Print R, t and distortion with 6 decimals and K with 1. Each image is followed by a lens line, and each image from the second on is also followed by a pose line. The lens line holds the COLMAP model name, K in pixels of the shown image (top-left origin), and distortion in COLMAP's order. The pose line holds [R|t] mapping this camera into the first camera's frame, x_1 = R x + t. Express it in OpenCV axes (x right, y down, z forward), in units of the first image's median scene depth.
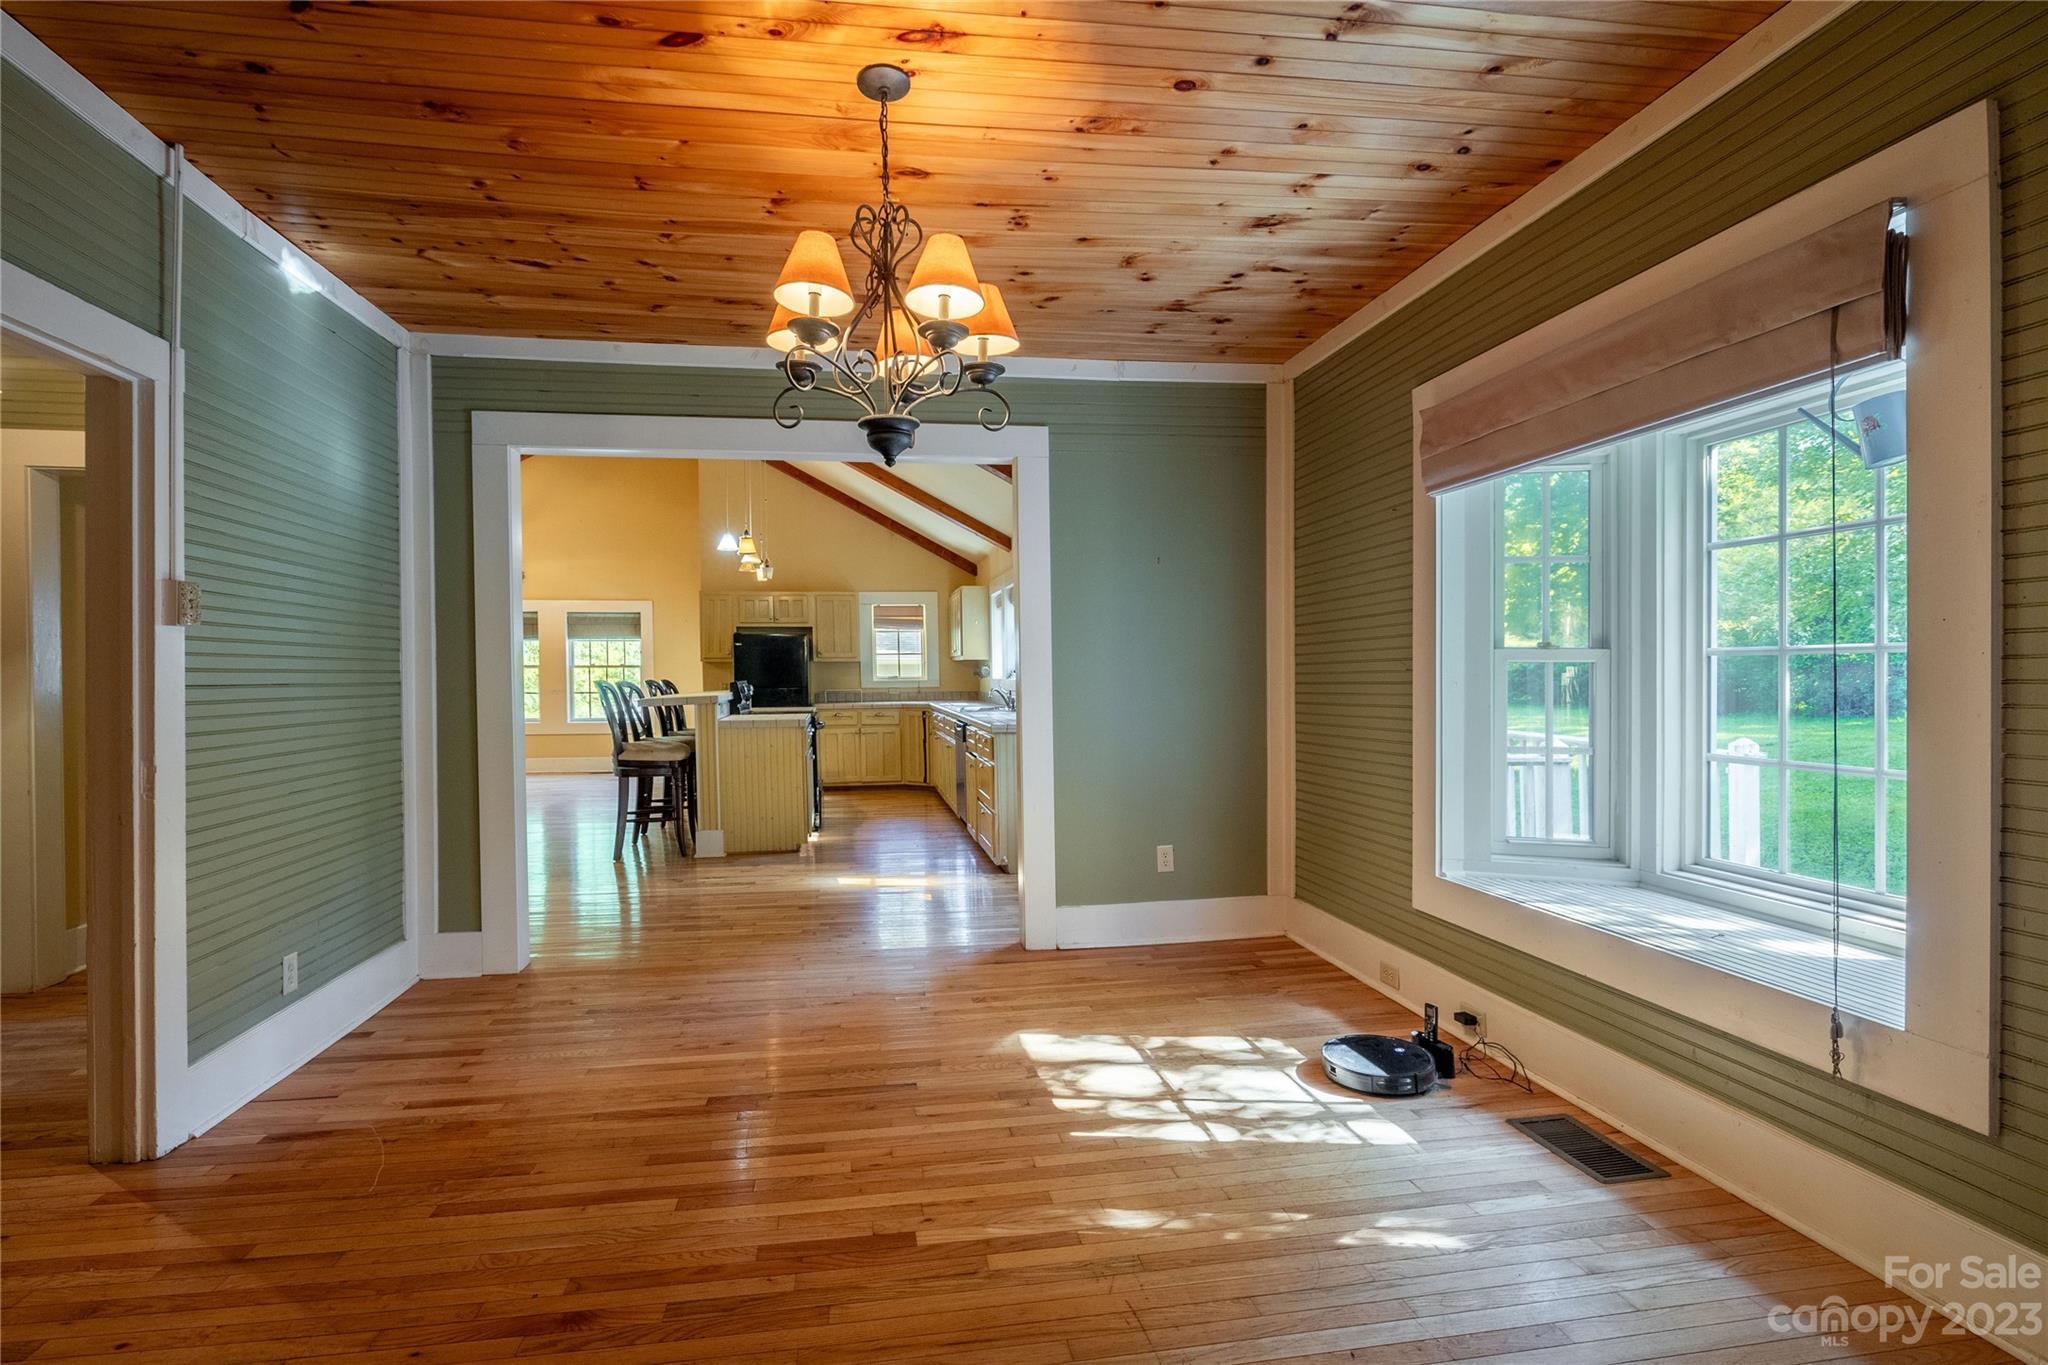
lens RADIAL K [[976.4, 0, 994.2], [0, 976.4, 713.9], [0, 0, 1]] dist [-0.001626, -0.000410]
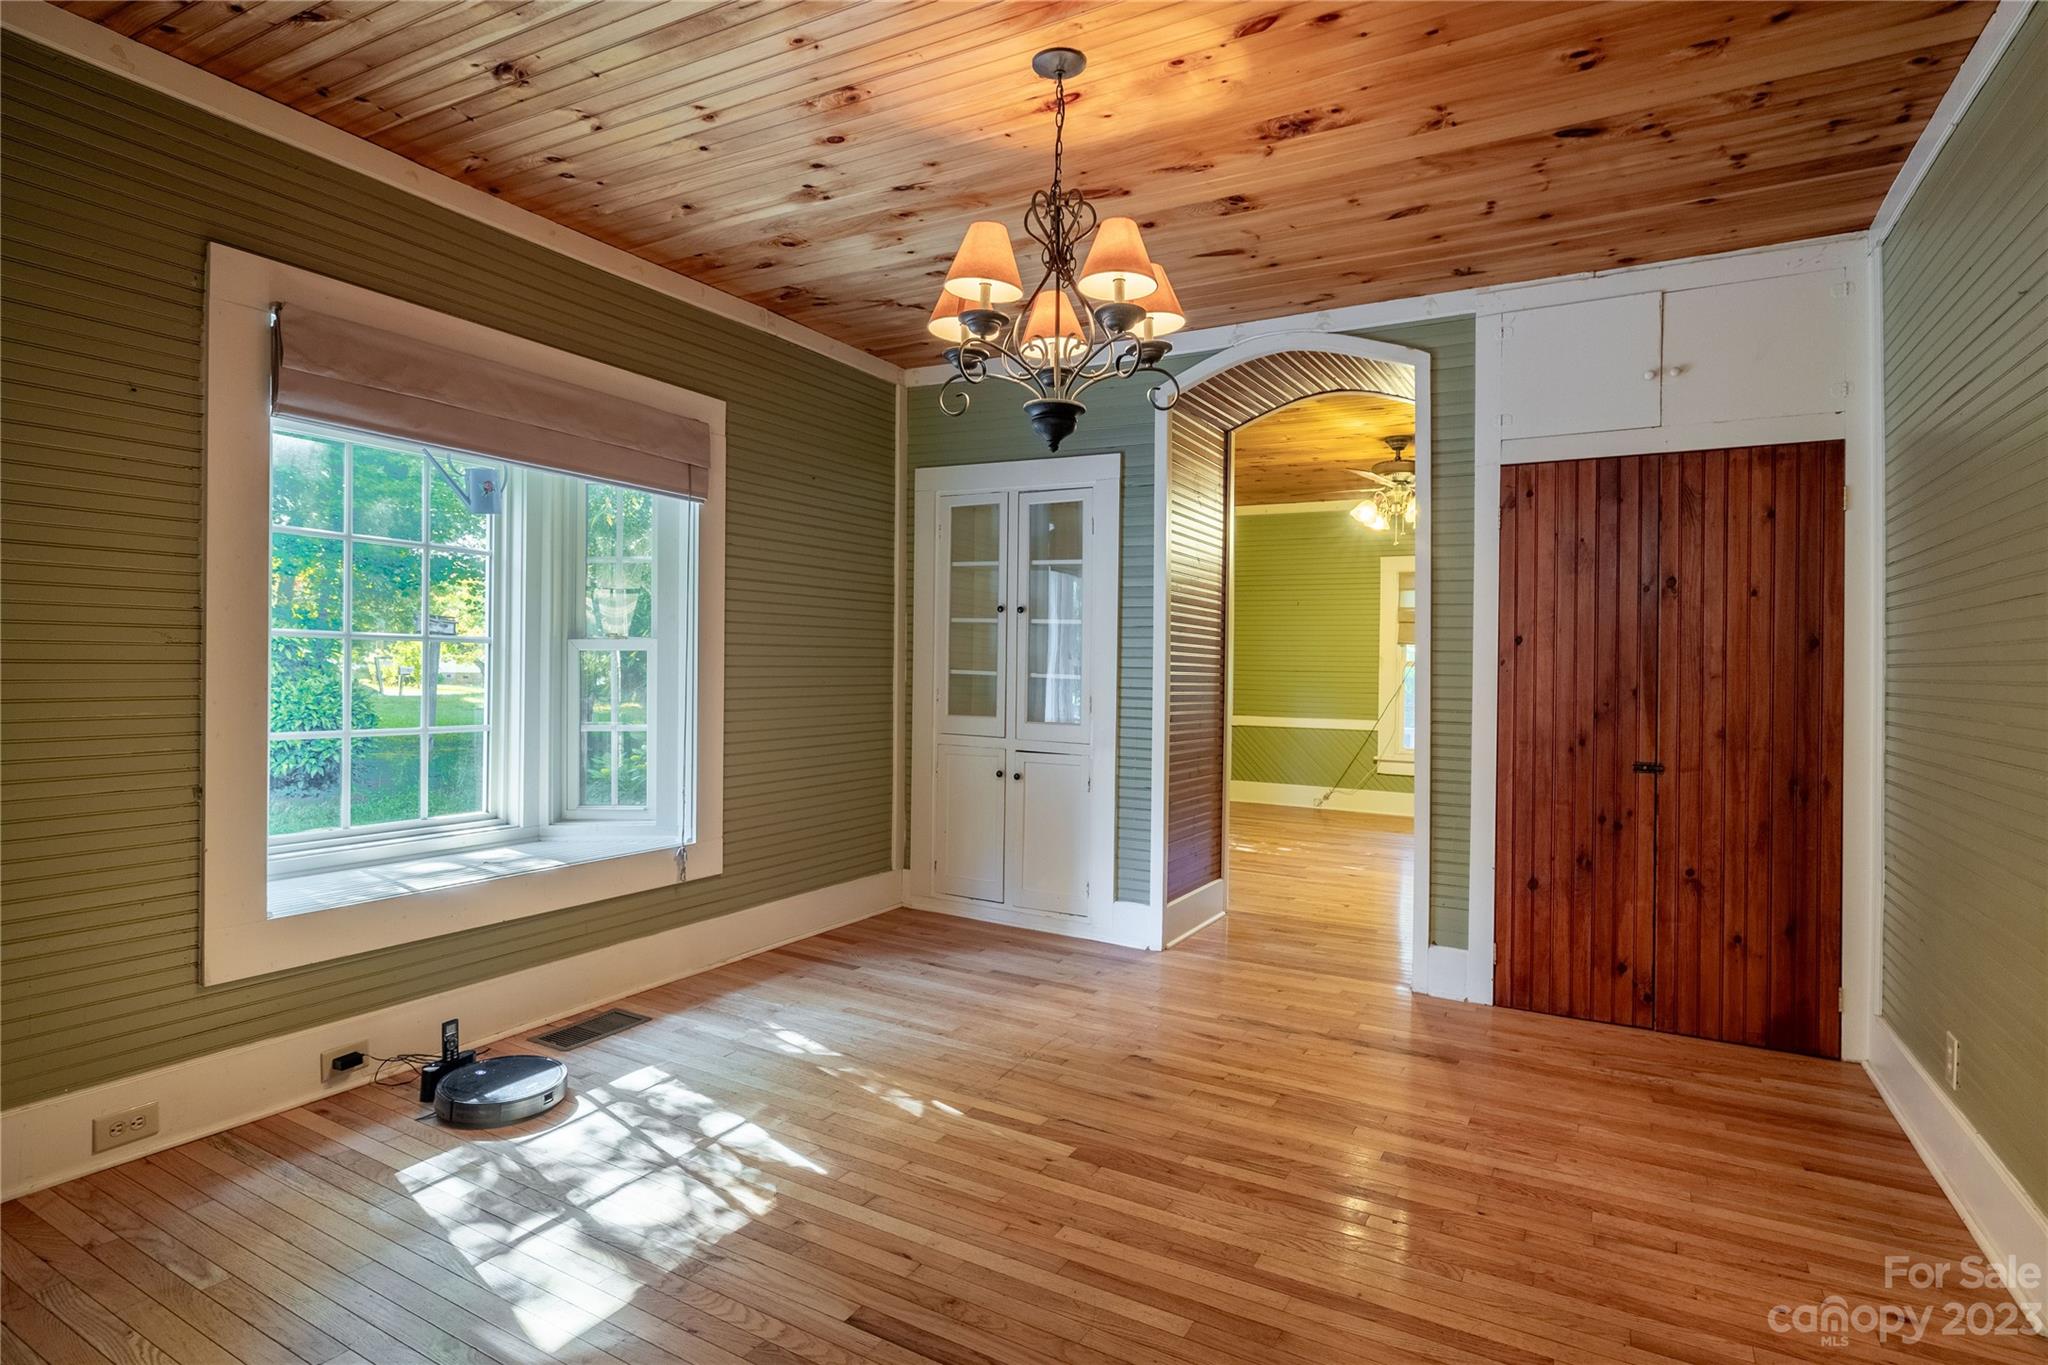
lens RADIAL K [[1044.6, 0, 1024.0], [0, 1044.6, 682.5], [0, 0, 1]] dist [0.000286, 0.000051]
pose [[-0.788192, -0.008049, 0.615376, -0.667501], [0.016305, 0.999290, 0.033955, -0.044583], [-0.615213, 0.036797, -0.787502, 1.689277]]
